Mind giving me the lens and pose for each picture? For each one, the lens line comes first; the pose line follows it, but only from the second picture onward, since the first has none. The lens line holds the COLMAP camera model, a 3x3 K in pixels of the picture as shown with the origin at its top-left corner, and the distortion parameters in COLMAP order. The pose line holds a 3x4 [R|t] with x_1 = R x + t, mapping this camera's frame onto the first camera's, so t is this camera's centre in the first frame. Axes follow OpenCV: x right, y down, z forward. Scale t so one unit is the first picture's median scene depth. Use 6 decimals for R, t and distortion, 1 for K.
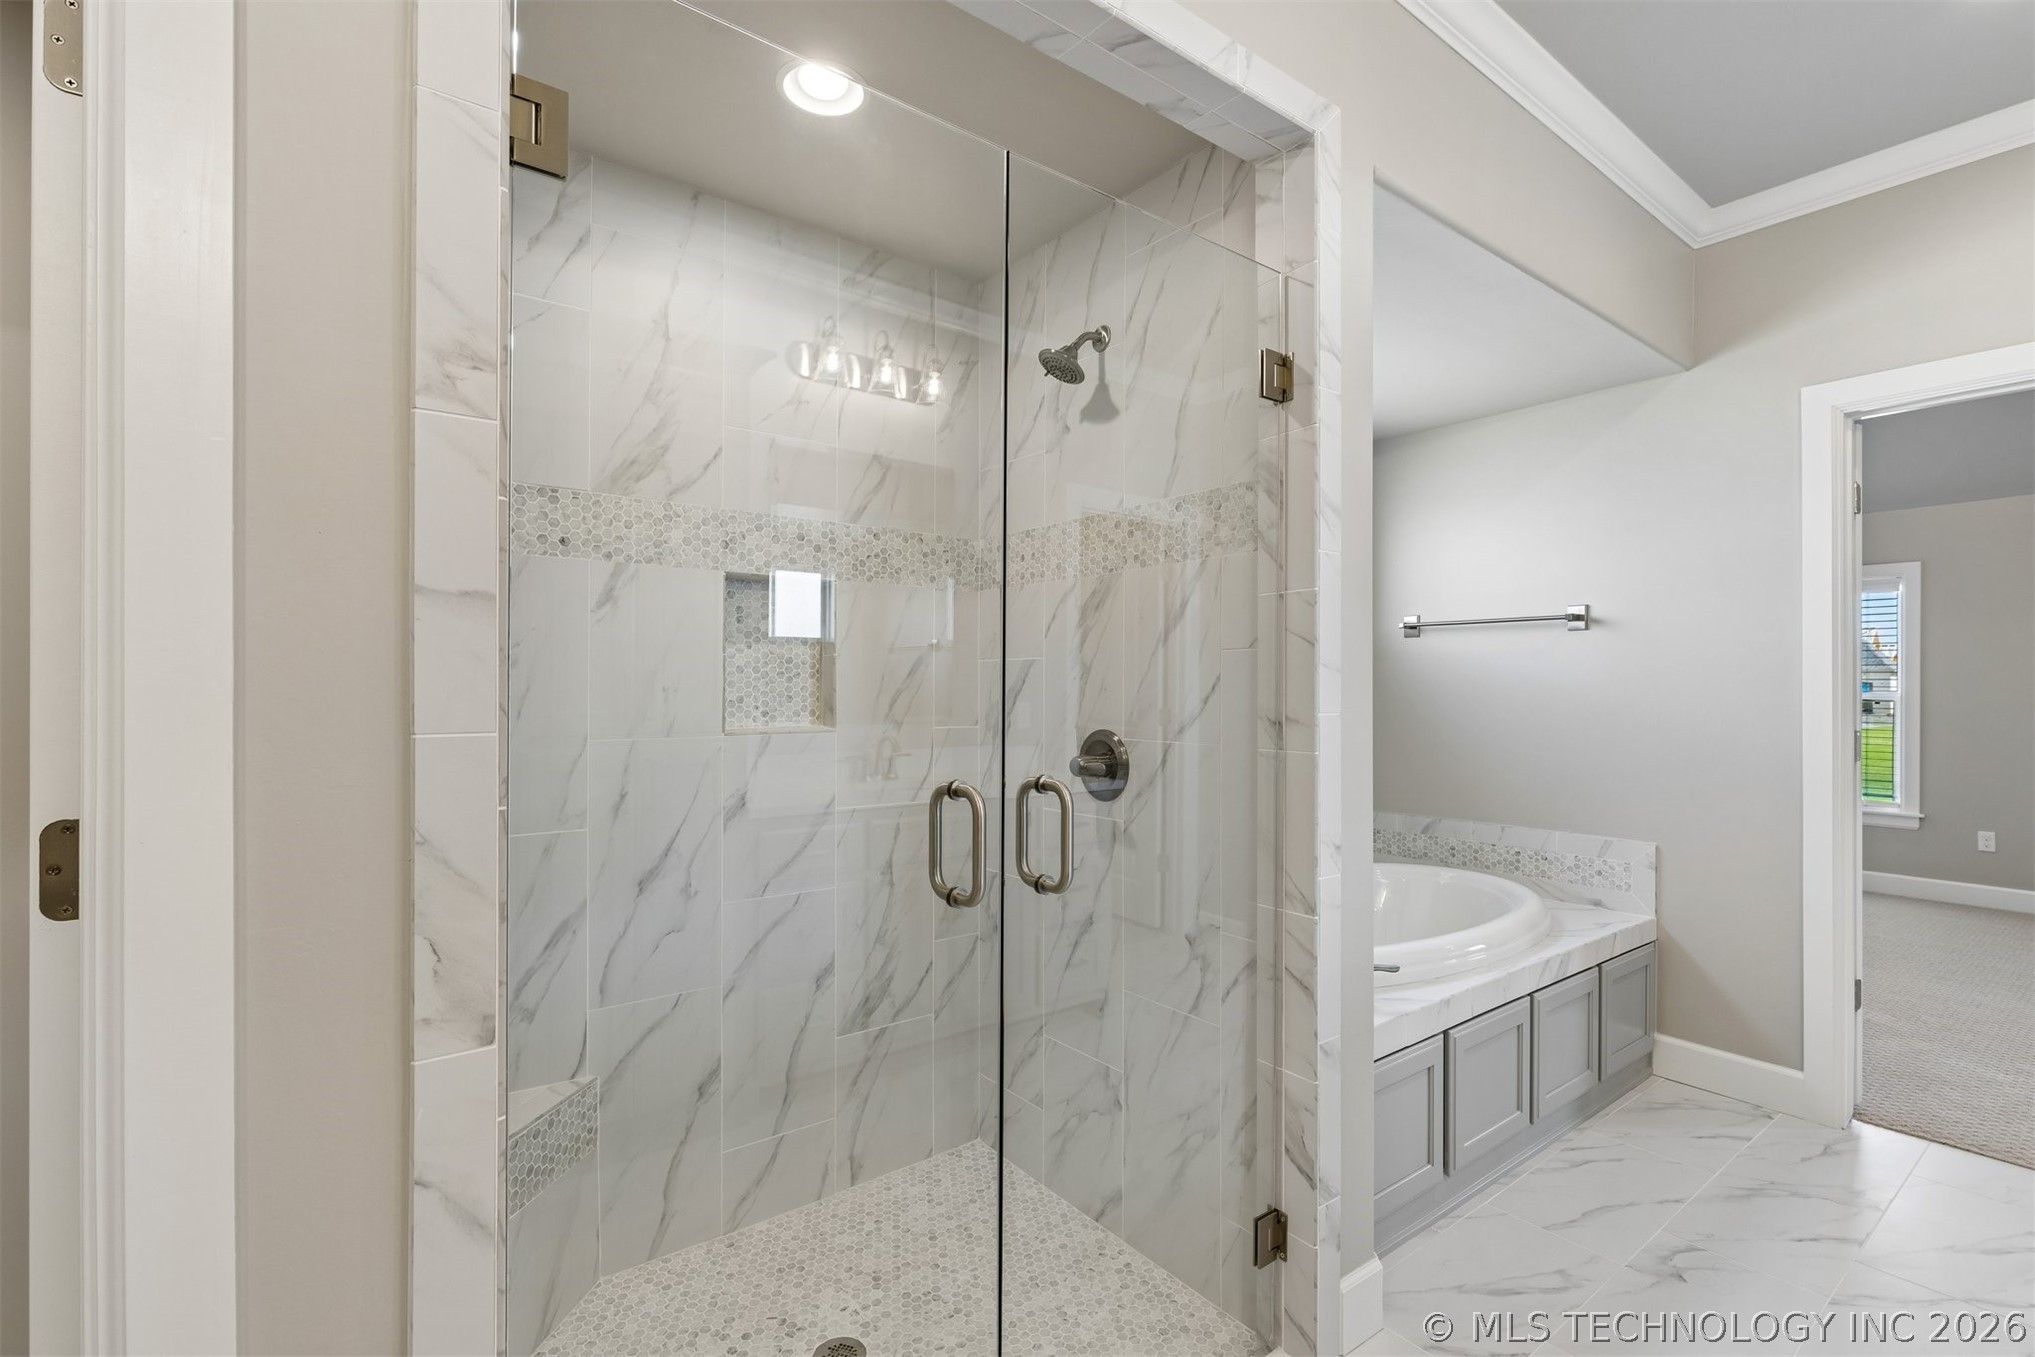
lens RADIAL K [[912.8, 0, 1008.5], [0, 912.8, 686.4], [0, 0, 1]] dist [0.000306, 0.000505]
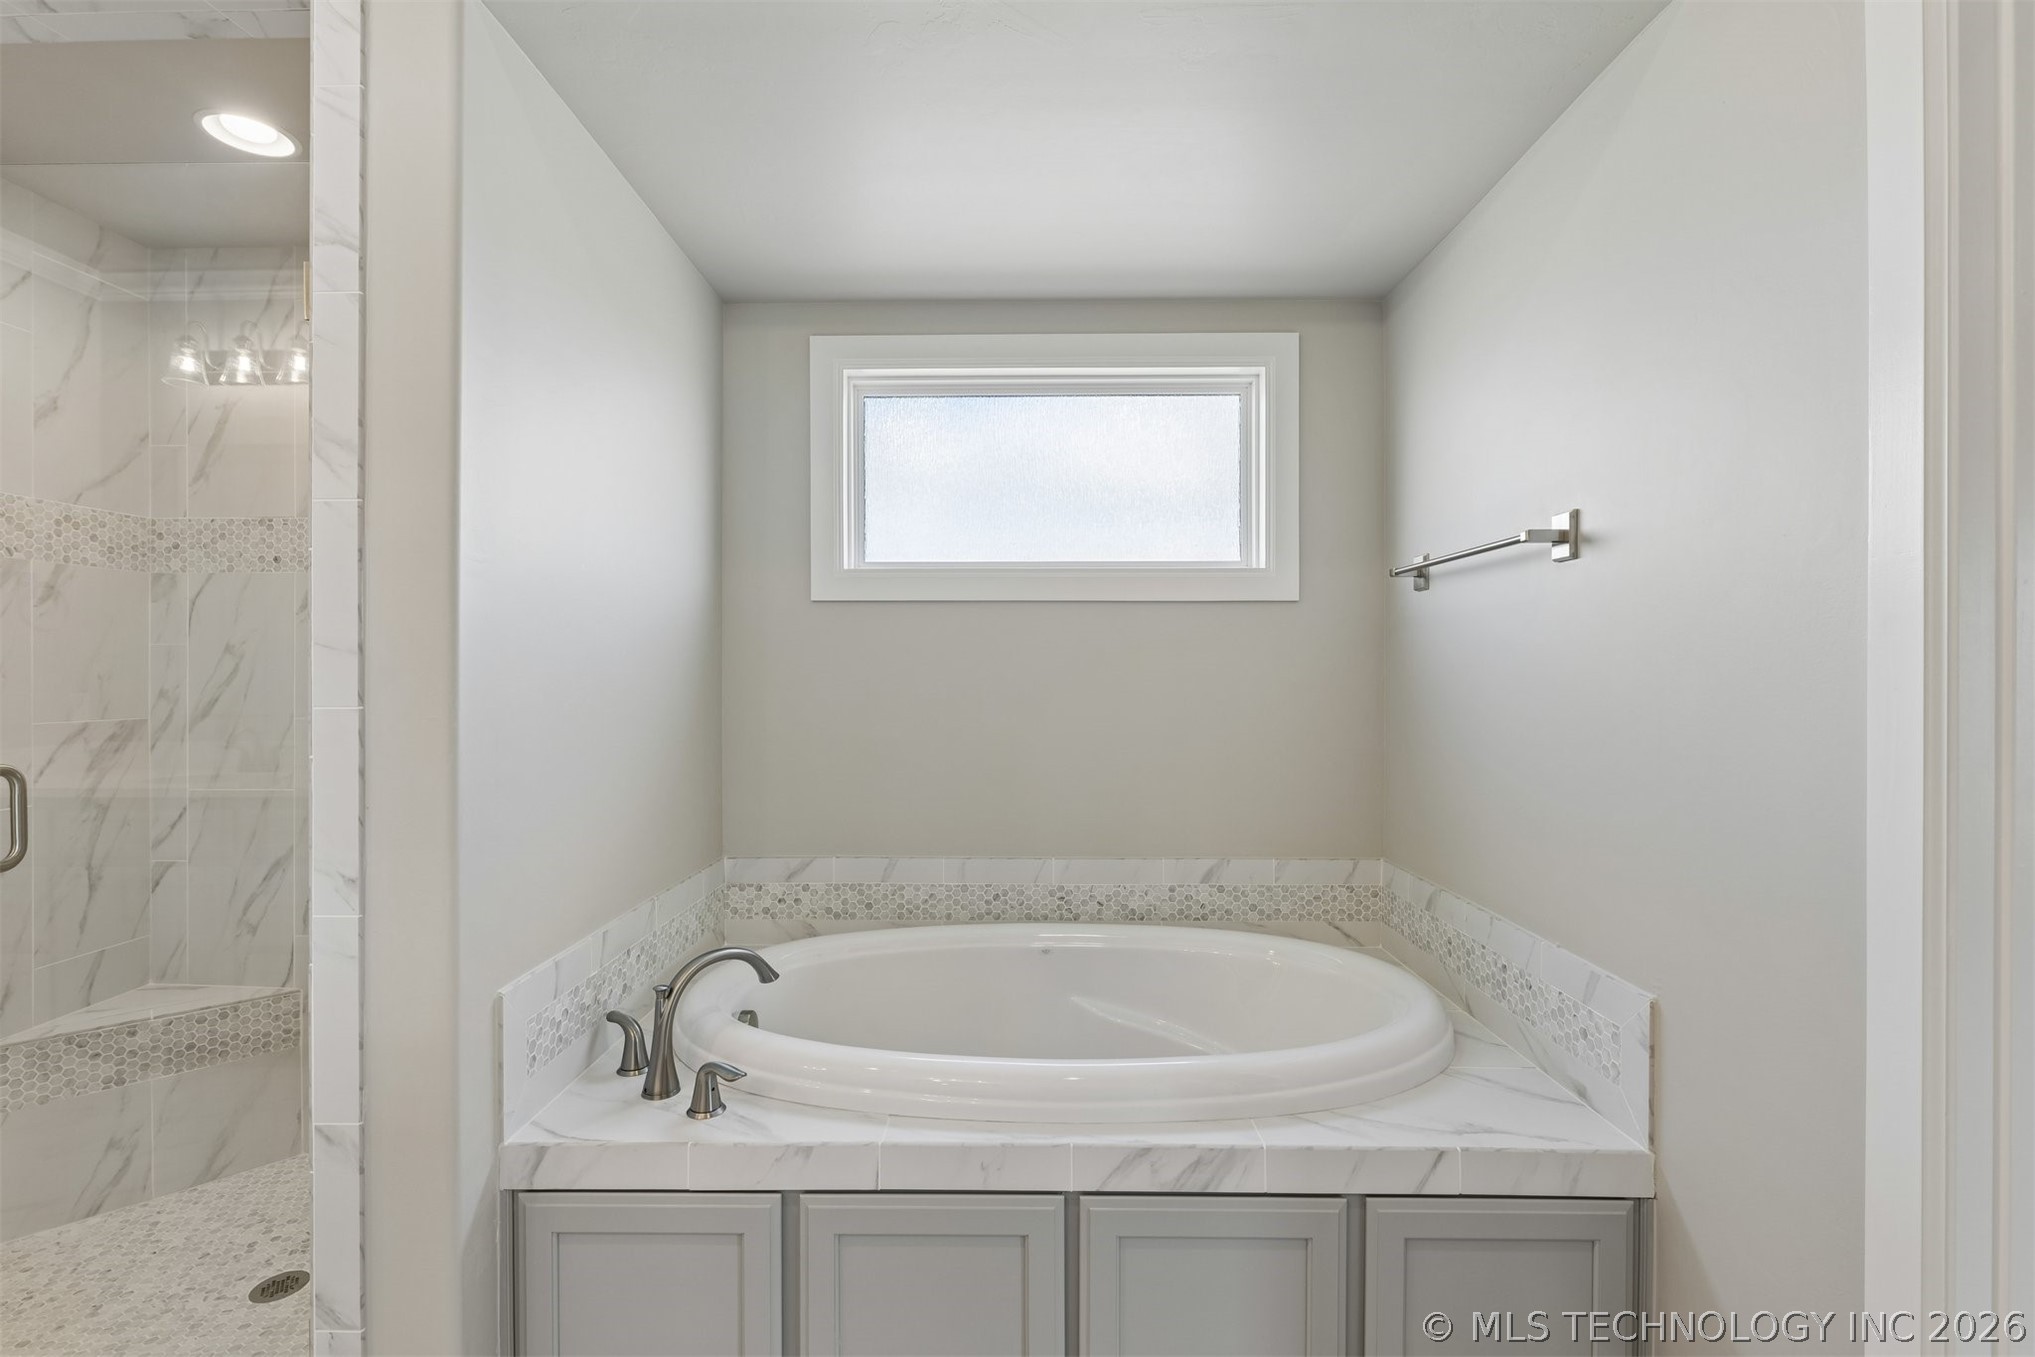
lens RADIAL K [[912.8, 0, 1013.7], [0, 912.8, 674.5], [0, 0, 1]] dist [0.000306, 0.000505]
pose [[0.792410, -0.002355, -0.609984, 1.016743], [0.004643, 0.999987, 0.002172, 0.001753], [0.609971, -0.004553, 0.792410, 0.579107]]
